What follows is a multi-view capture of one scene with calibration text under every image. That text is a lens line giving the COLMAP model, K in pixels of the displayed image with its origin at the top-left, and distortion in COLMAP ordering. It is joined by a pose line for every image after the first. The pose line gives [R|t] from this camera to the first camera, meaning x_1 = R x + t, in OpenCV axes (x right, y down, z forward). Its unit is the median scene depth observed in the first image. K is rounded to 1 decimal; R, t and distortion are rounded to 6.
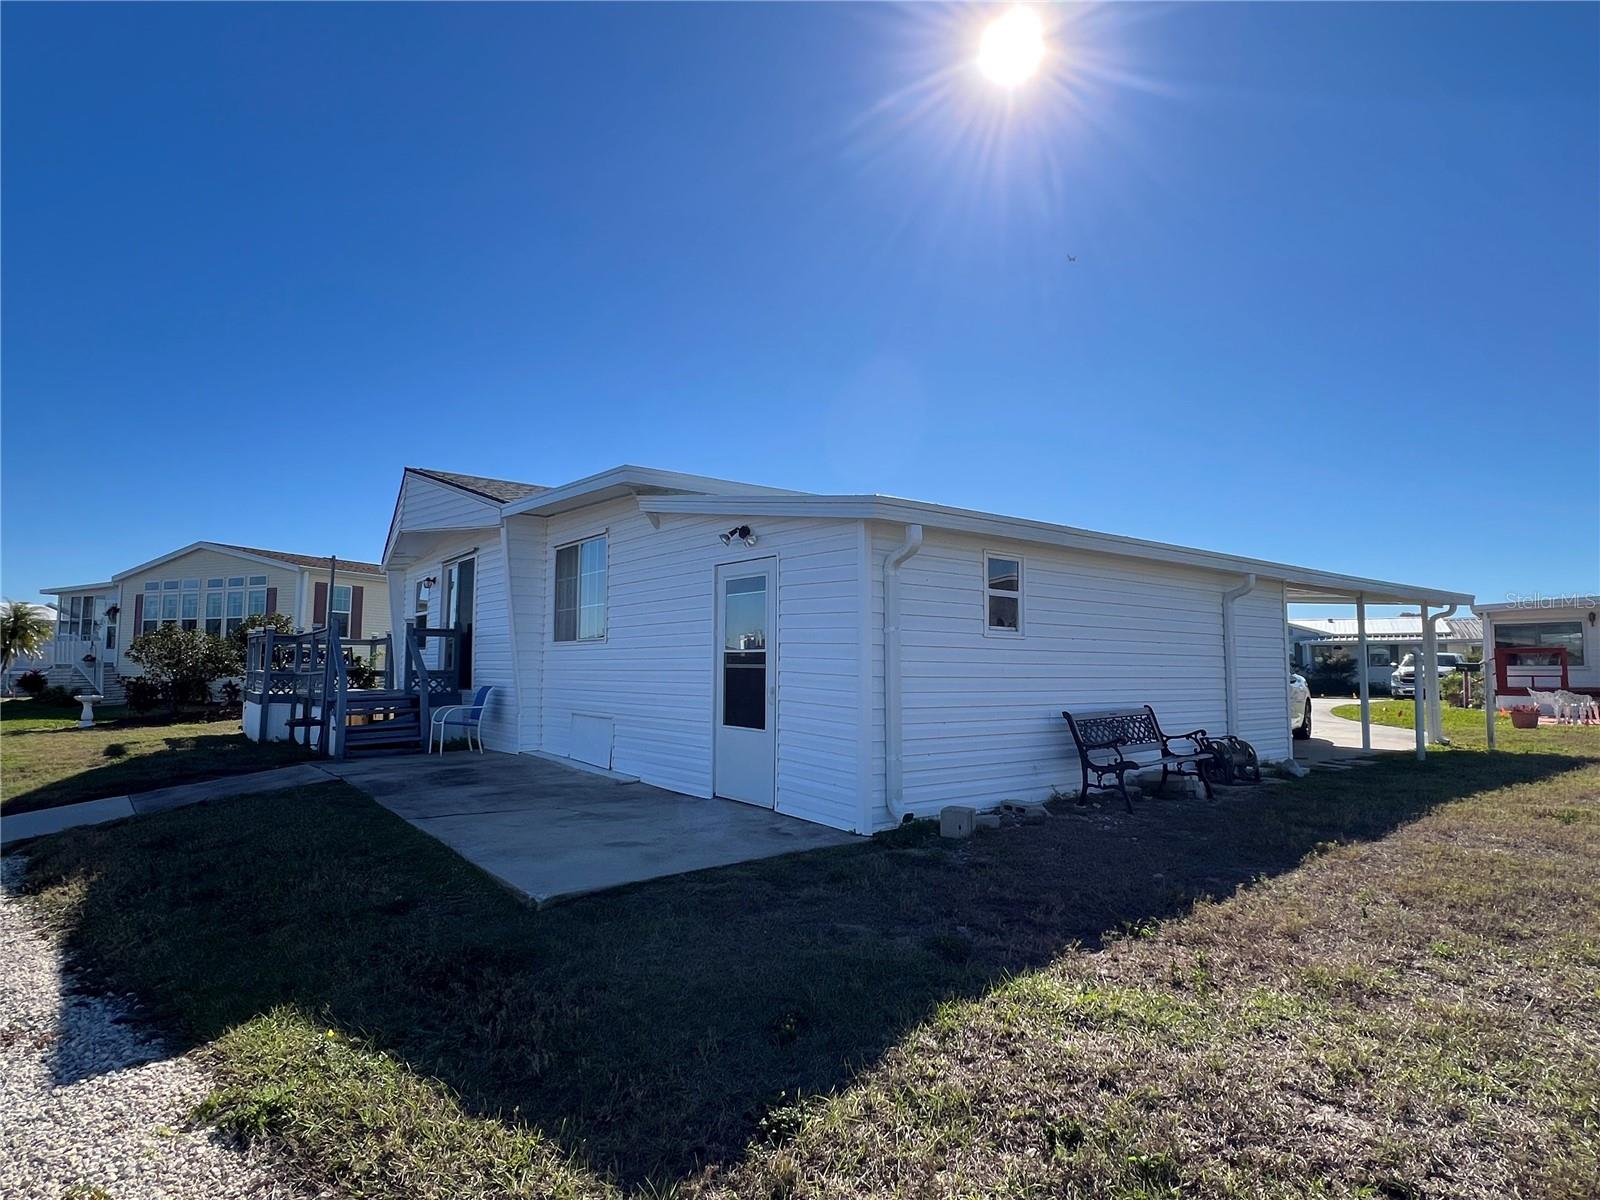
lens RADIAL K [[881.9, 0, 800.0], [0, 881.9, 600.0], [0, 0, 1]] dist [-0.005355, 0.001480]
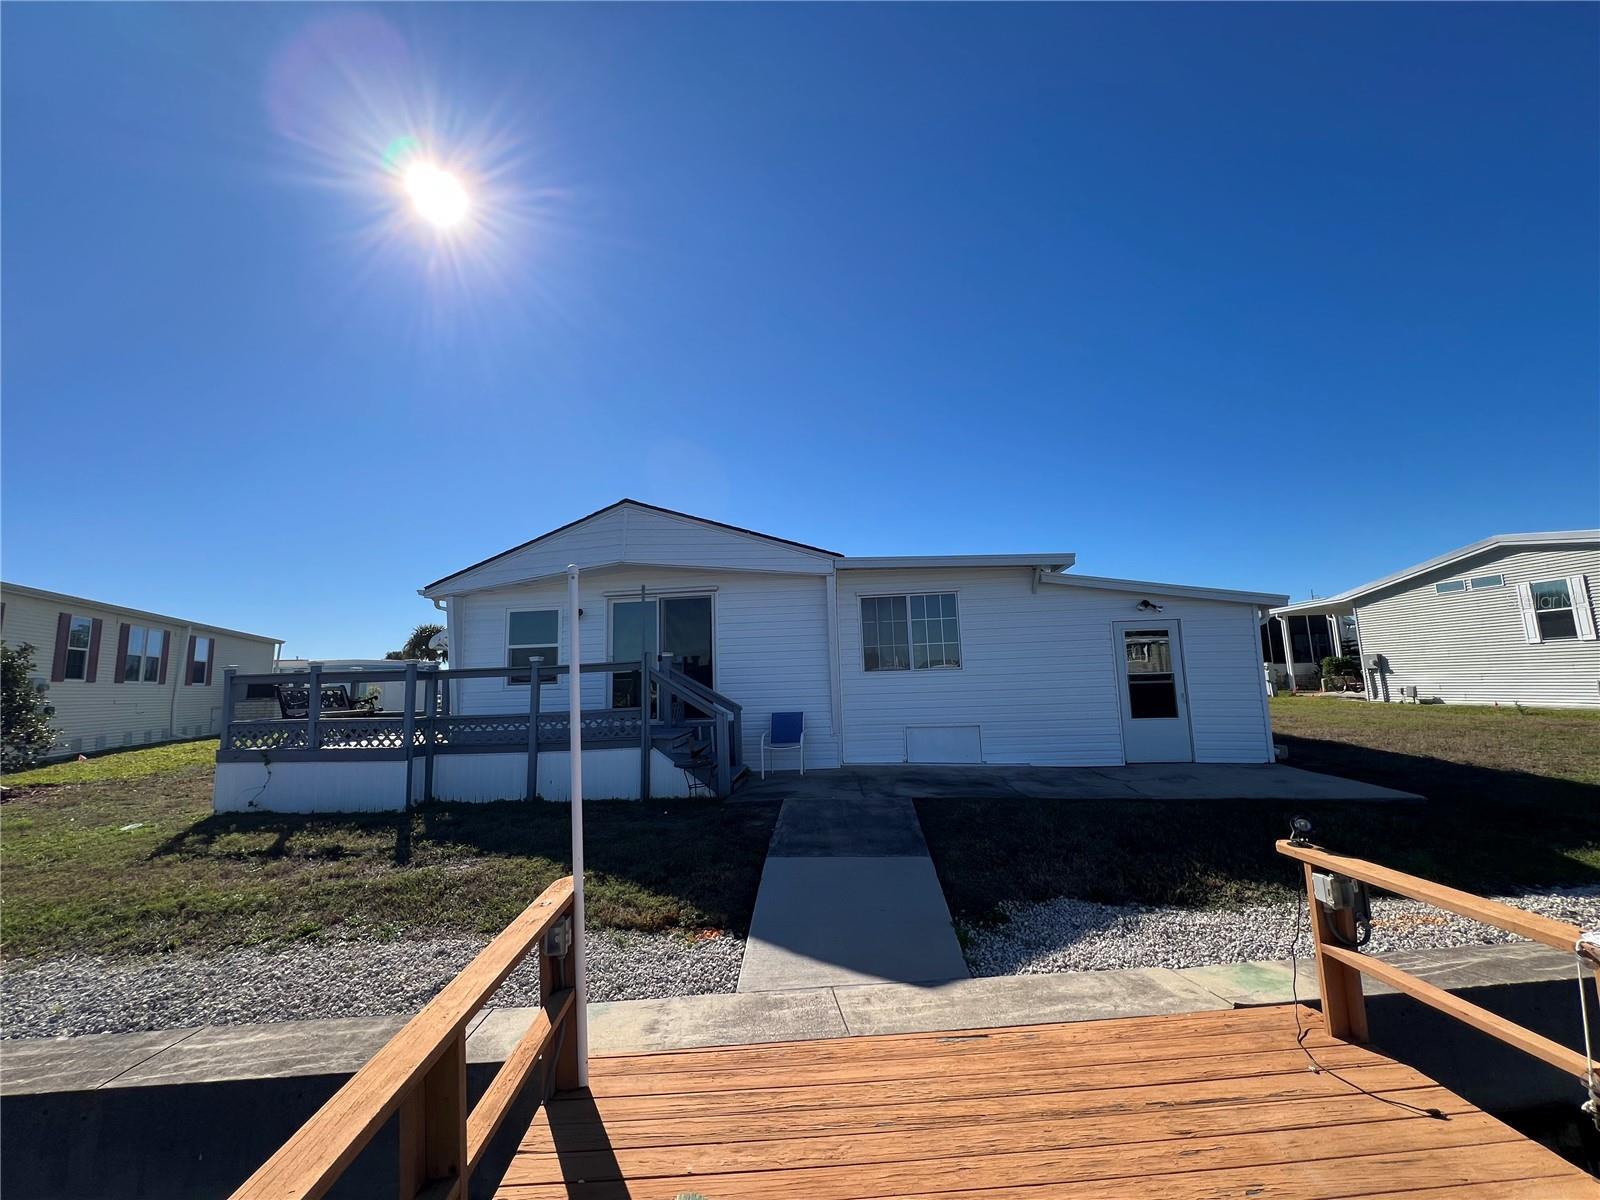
lens RADIAL K [[645.7, 0, 800.0], [0, 645.7, 600.0], [0, 0, 1]] dist [0.001944, -0.000265]
pose [[0.691270, 0.064898, 0.719676, -1.189665], [-0.017677, 0.997180, -0.072942, 0.016334], [-0.722380, 0.037701, 0.690468, 0.514150]]
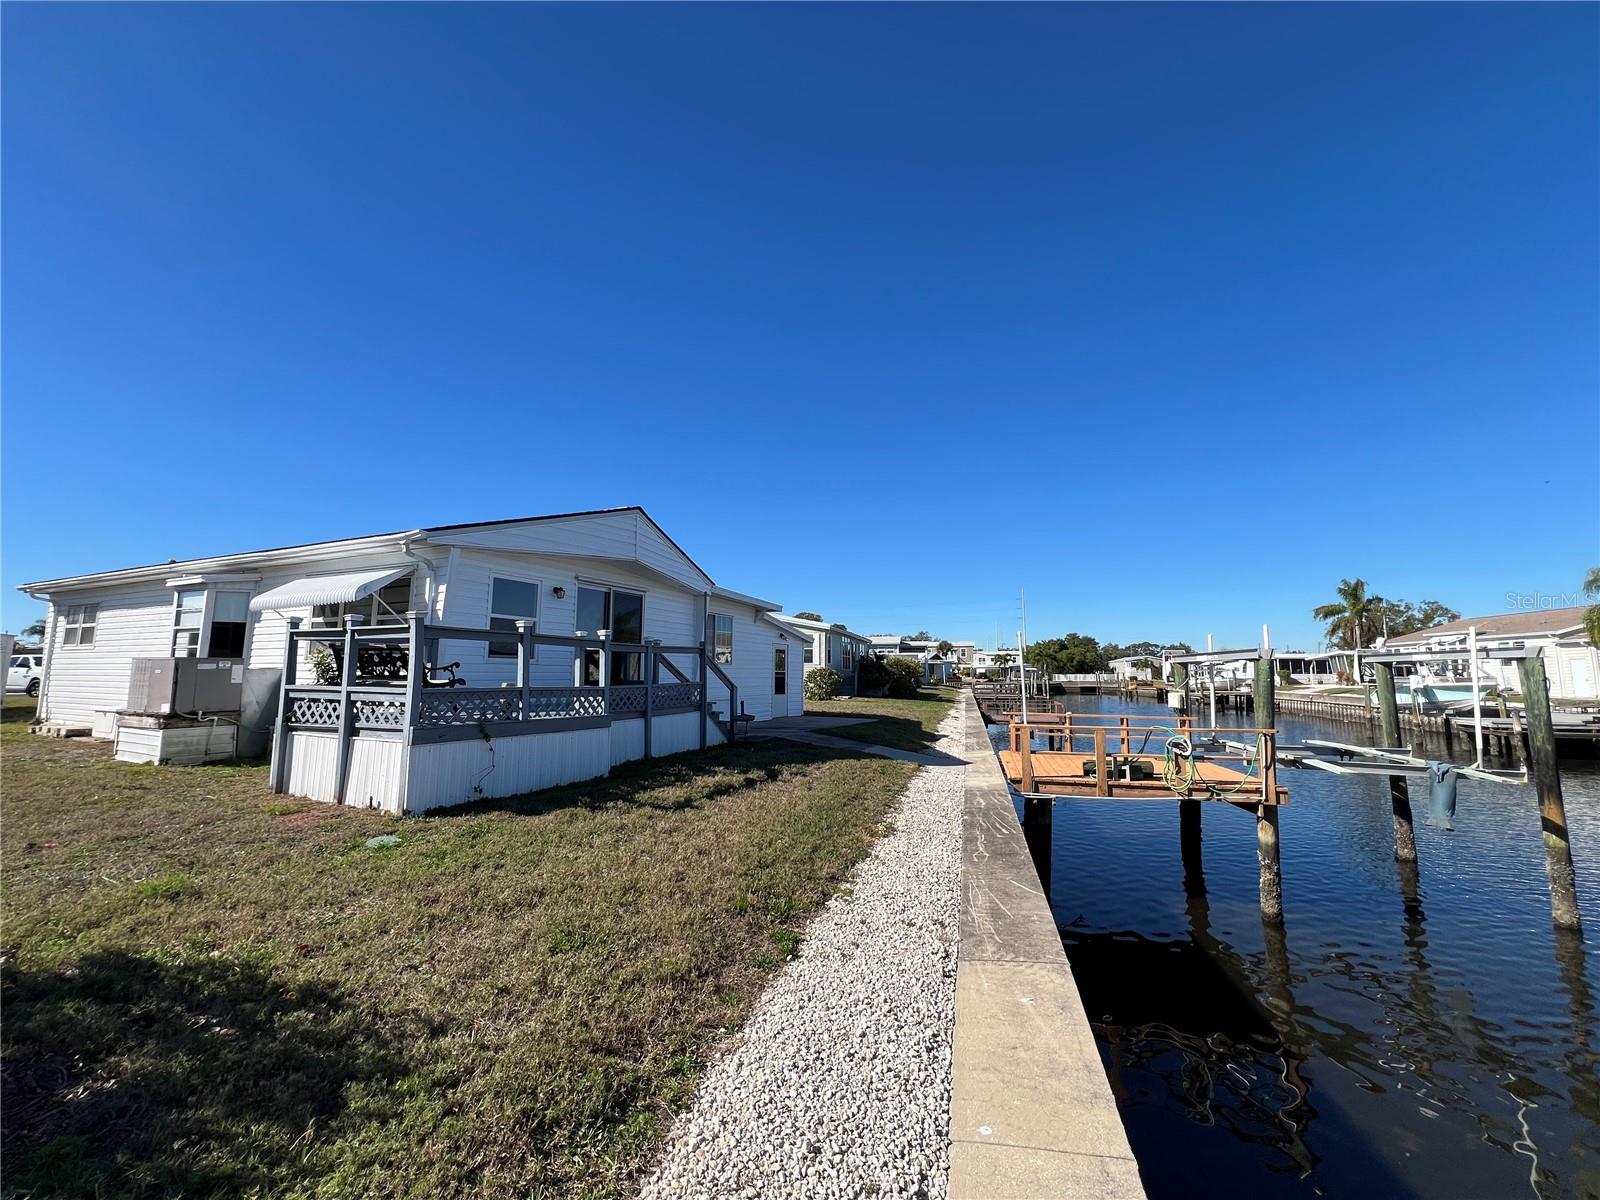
lens RADIAL K [[645.7, 0, 800.0], [0, 645.7, 600.0], [0, 0, 1]] dist [0.001944, -0.000265]
pose [[-0.461083, 0.088111, 0.882971, -1.856978], [-0.082248, 0.986531, -0.141395, 0.106273], [-0.883537, -0.137818, -0.447626, 1.692780]]
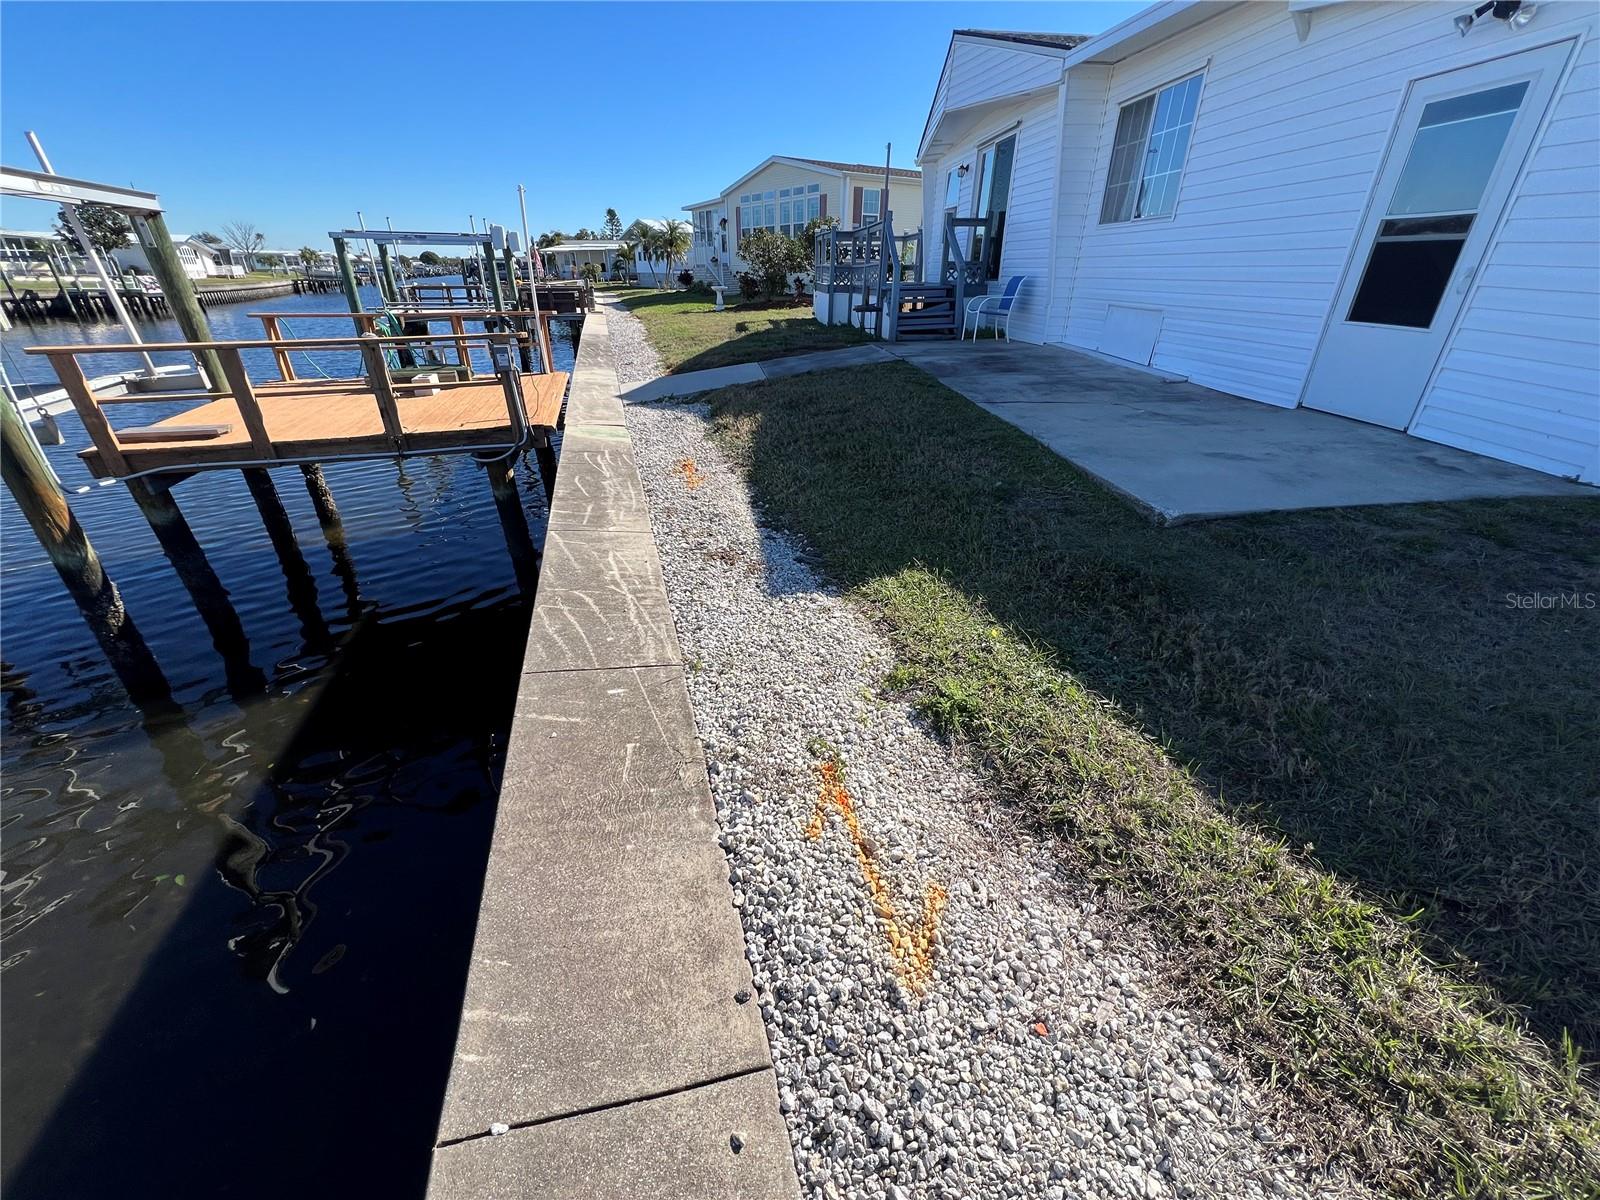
lens RADIAL K [[644.4, 0, 800.0], [0, 644.4, 600.0], [0, 0, 1]] dist [0.000089, -0.000048]
pose [[0.850238, 0.238045, -0.469499, -0.149863], [0.042185, 0.858228, 0.511532, 0.029664], [0.524705, -0.454730, 0.719656, 0.145102]]
